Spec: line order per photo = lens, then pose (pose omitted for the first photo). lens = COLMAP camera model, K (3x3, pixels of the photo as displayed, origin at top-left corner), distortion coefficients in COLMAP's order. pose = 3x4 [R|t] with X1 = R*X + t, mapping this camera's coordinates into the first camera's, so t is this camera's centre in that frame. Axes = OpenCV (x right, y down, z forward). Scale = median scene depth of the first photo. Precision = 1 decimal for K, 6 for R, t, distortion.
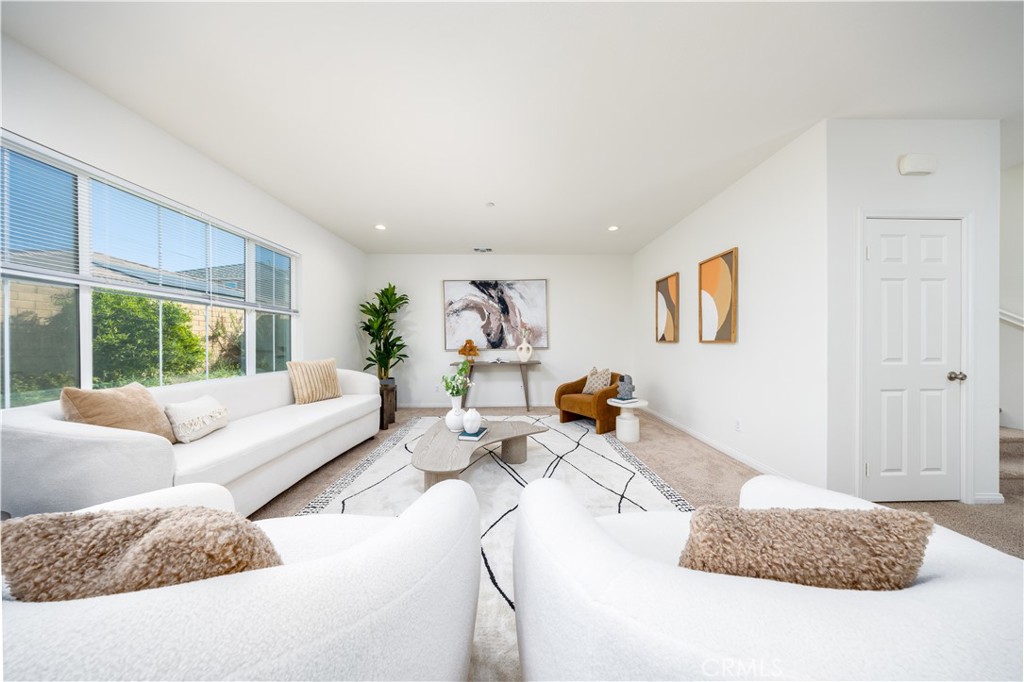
lens RADIAL K [[296.0, 0, 516.6], [0, 296.0, 341.1], [0, 0, 1]] dist [-0.000046, -0.000038]
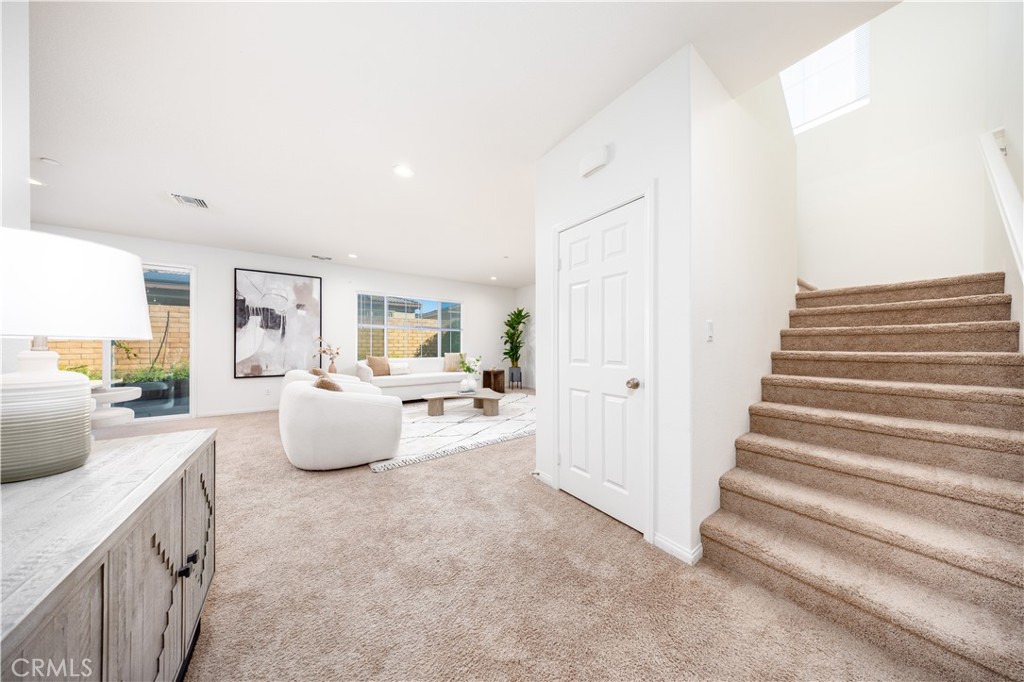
lens RADIAL K [[289.0, 0, 489.5], [0, 289.0, 342.6], [0, 0, 1]] dist [0.000075, -0.000006]
pose [[0.531682, -0.005255, -0.846928, 0.718087], [0.004994, 0.999983, -0.003070, 0.000575], [0.846930, -0.002597, 0.531699, 0.075627]]
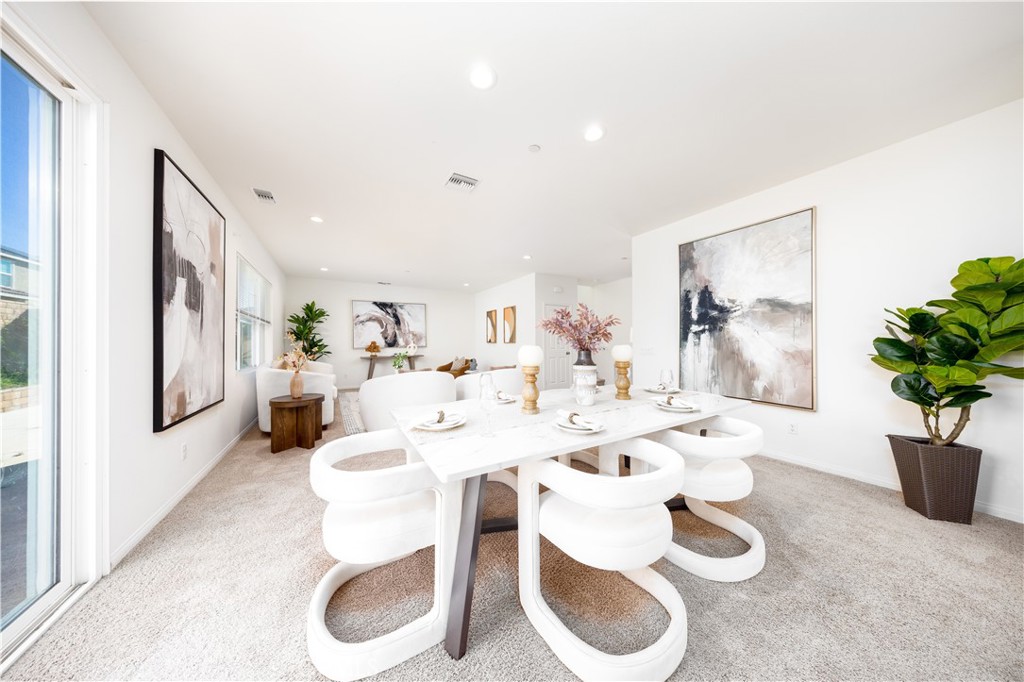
lens RADIAL K [[296.0, 0, 516.6], [0, 296.0, 341.1], [0, 0, 1]] dist [-0.000046, -0.000038]
pose [[0.862923, 0.002483, 0.505330, -0.286934], [-0.002066, 0.999997, -0.001386, -0.005541], [-0.505332, 0.000152, 0.862925, -0.651687]]
